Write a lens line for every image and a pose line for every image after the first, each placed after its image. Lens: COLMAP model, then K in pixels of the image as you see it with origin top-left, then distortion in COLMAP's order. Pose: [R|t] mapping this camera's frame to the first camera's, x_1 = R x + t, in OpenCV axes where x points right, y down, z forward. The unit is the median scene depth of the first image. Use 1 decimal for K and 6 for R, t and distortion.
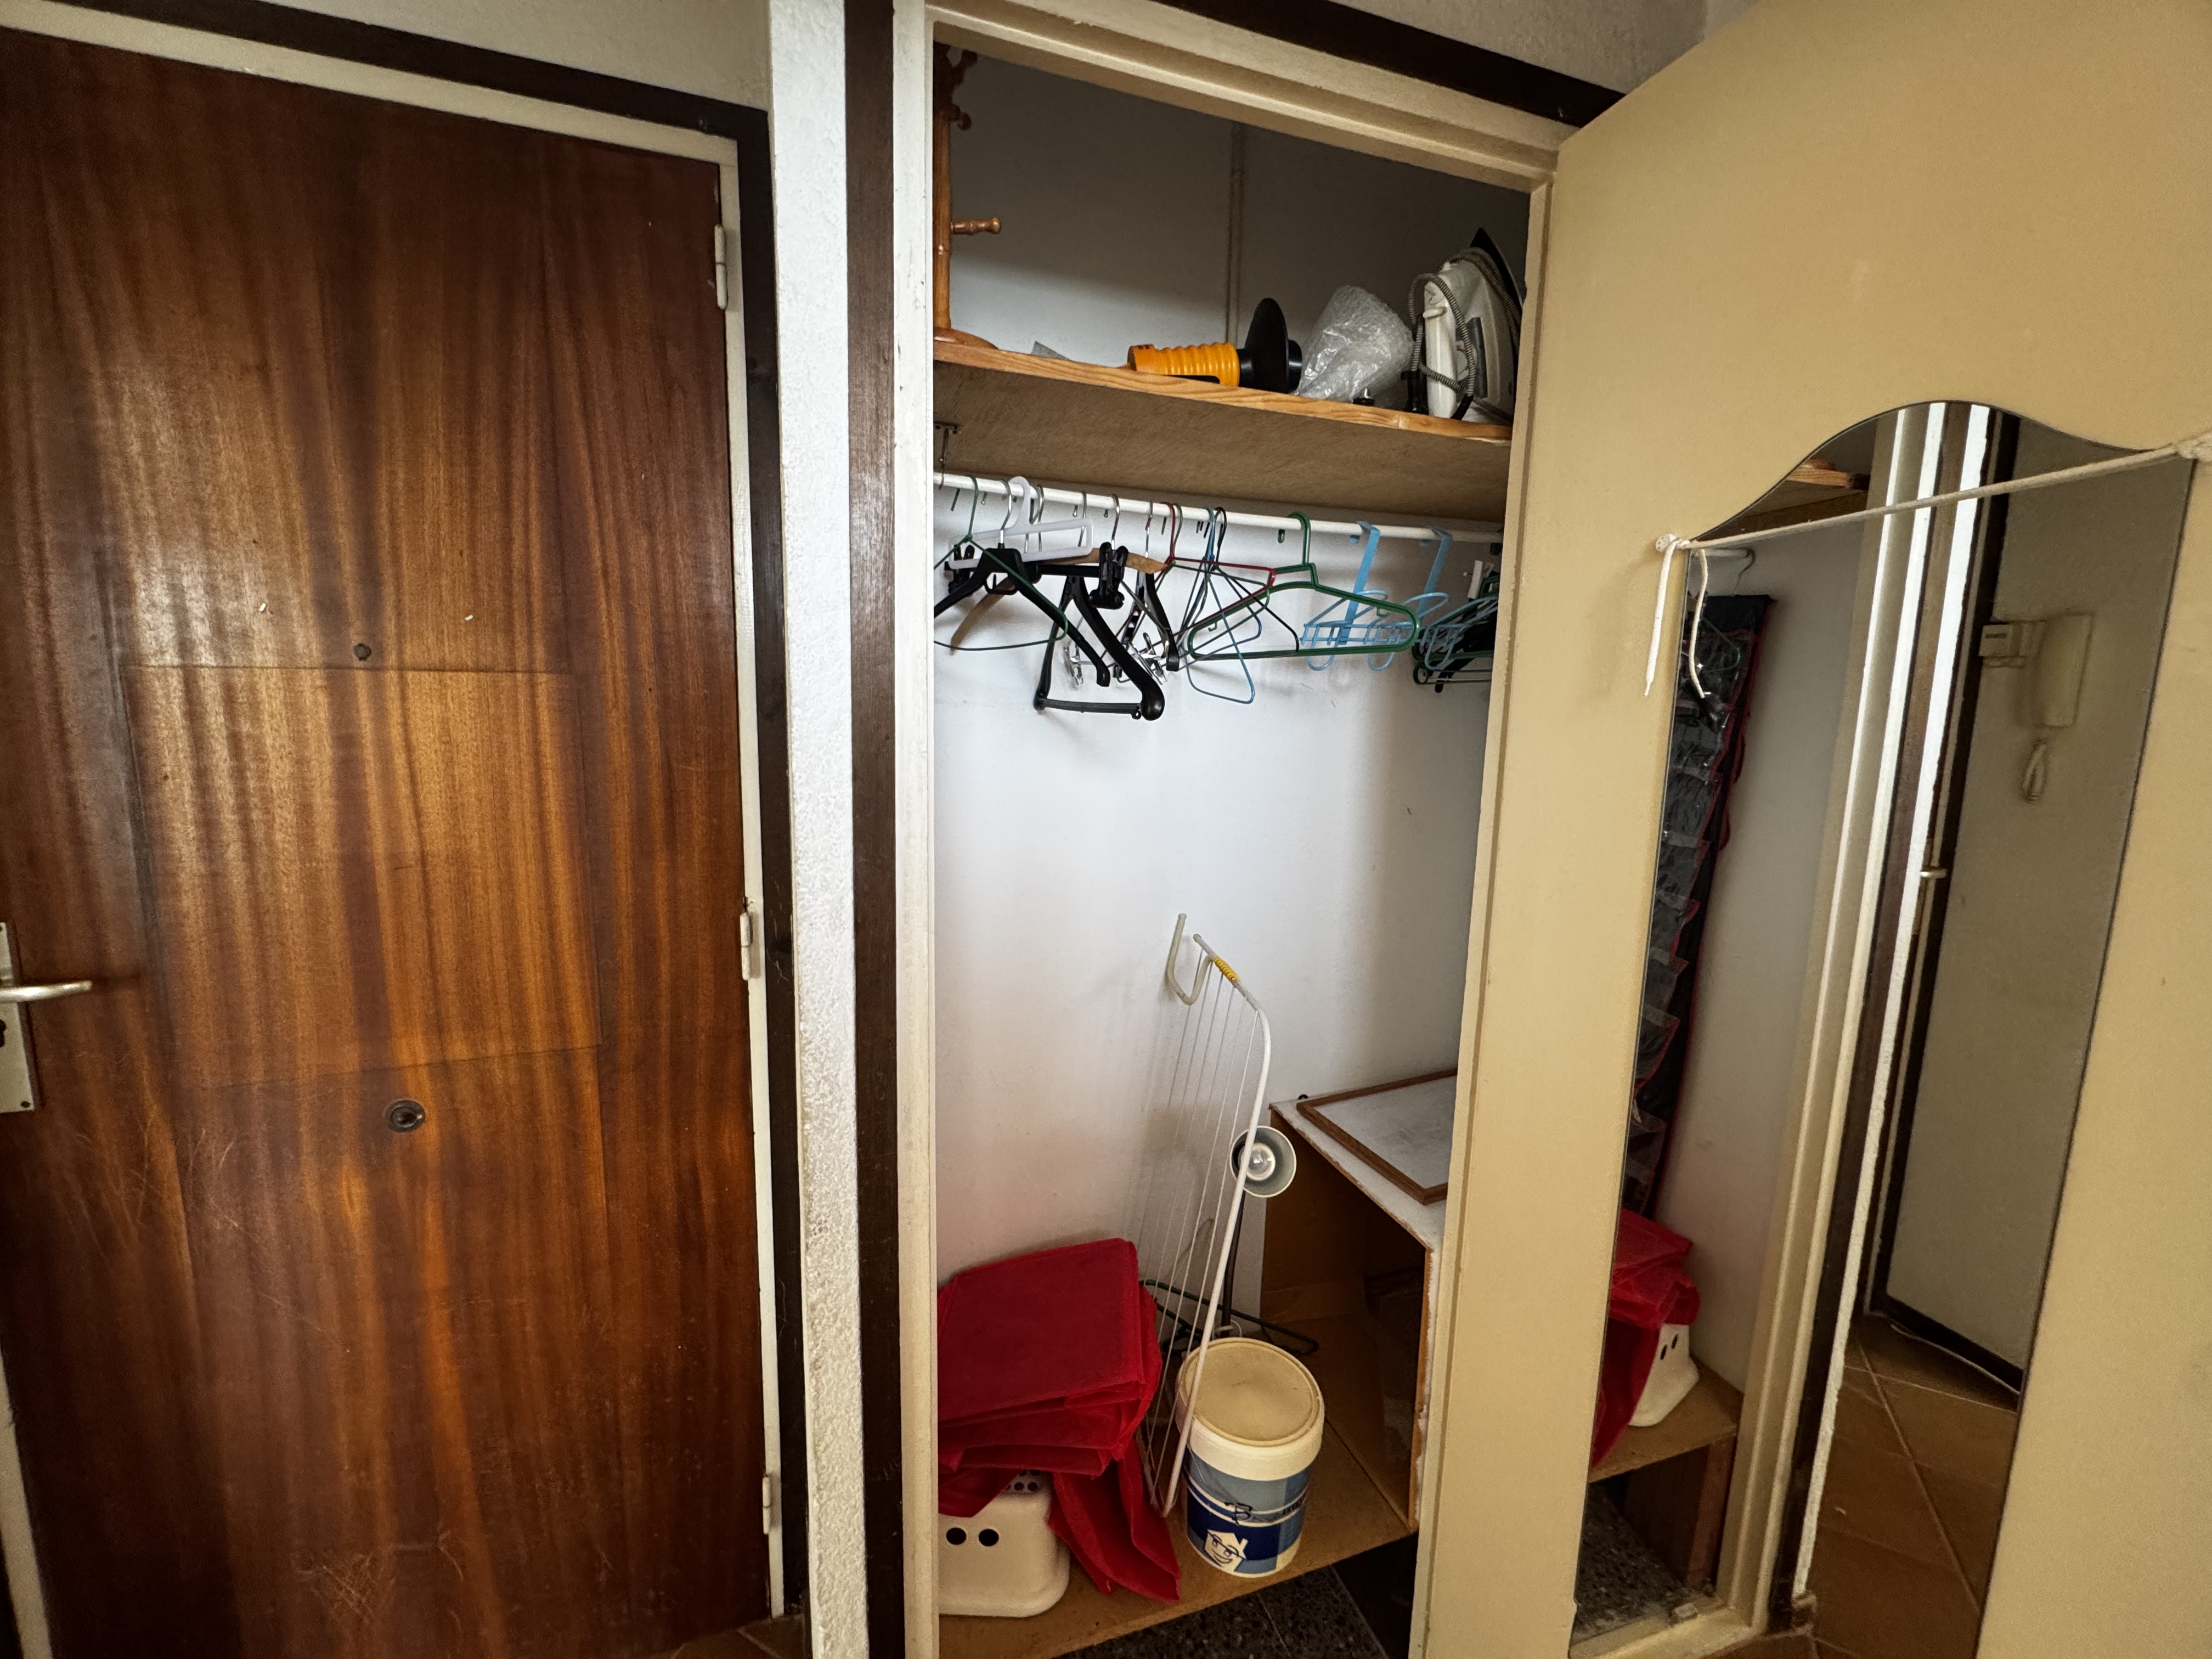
lens RADIAL K [[879.8, 0, 1103.0], [0, 879.8, 829.0], [0, 0, 1]] dist [-0.000924, -0.000167]
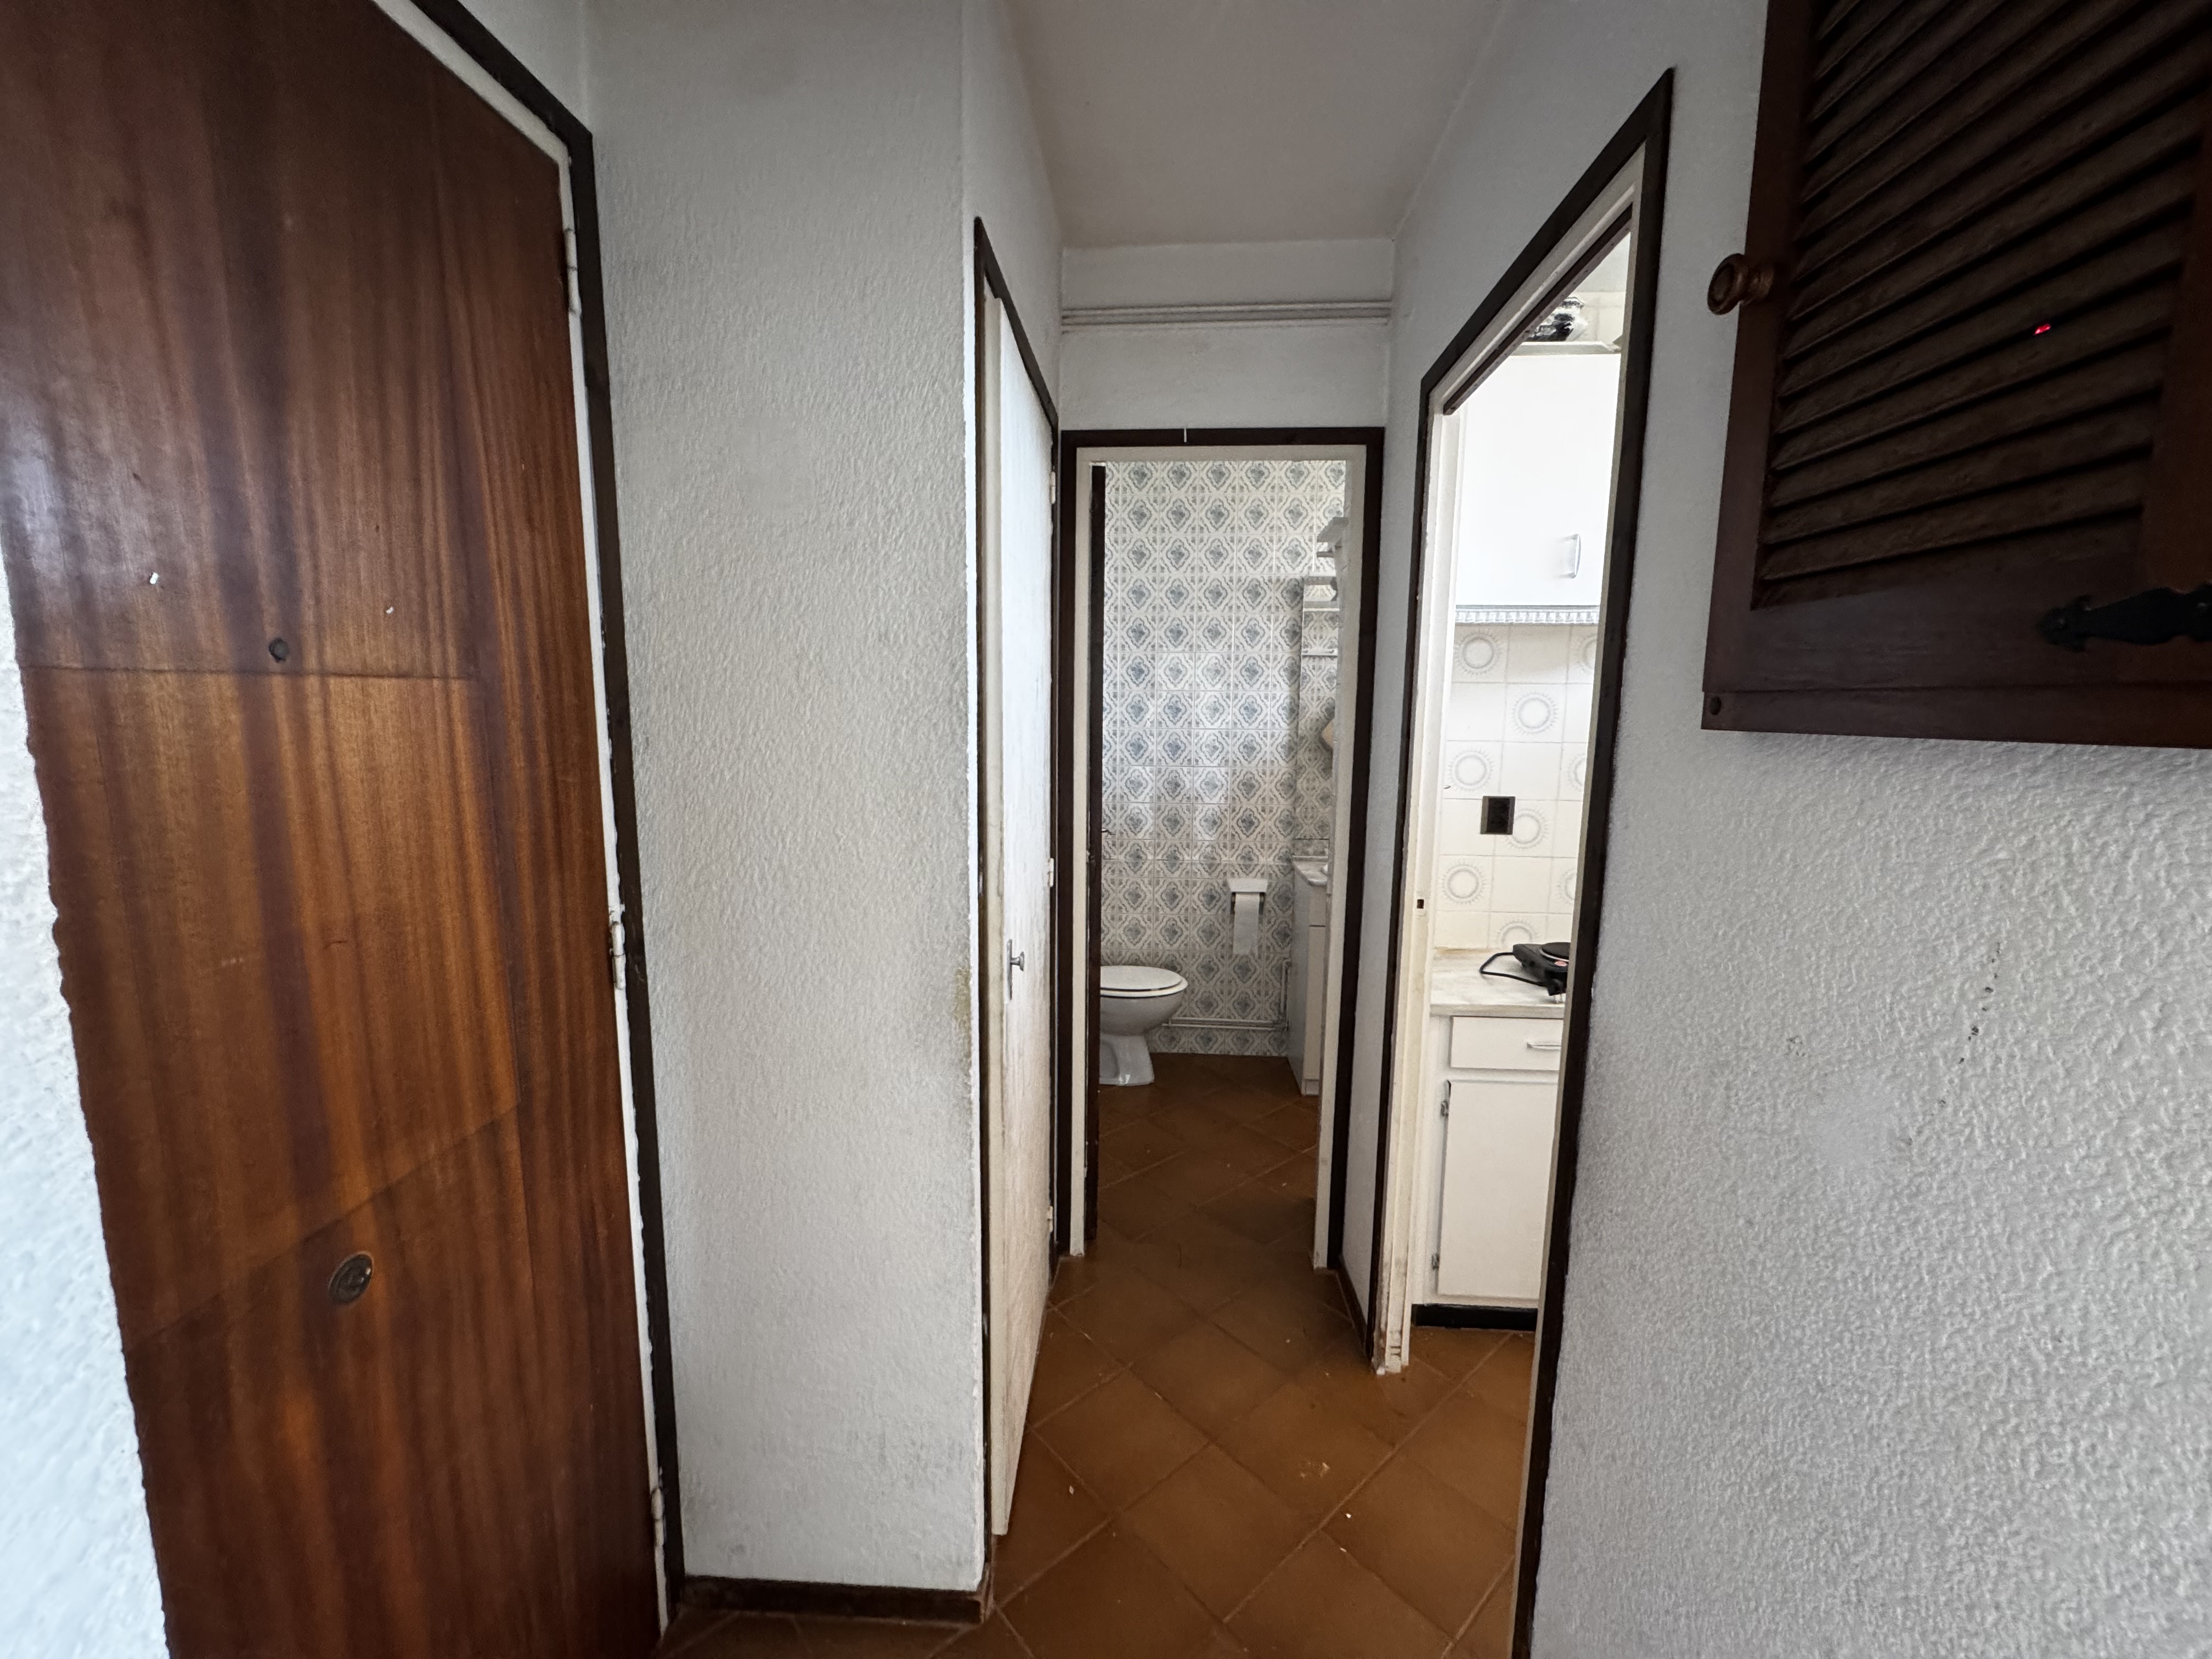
lens RADIAL K [[879.8, 0, 1103.0], [0, 879.8, 829.0], [0, 0, 1]] dist [-0.000924, -0.000167]
pose [[0.398321, -0.144164, 0.905846, -1.195204], [0.127597, 0.986678, 0.100921, -0.041988], [-0.908328, 0.075384, 0.411410, 0.100036]]
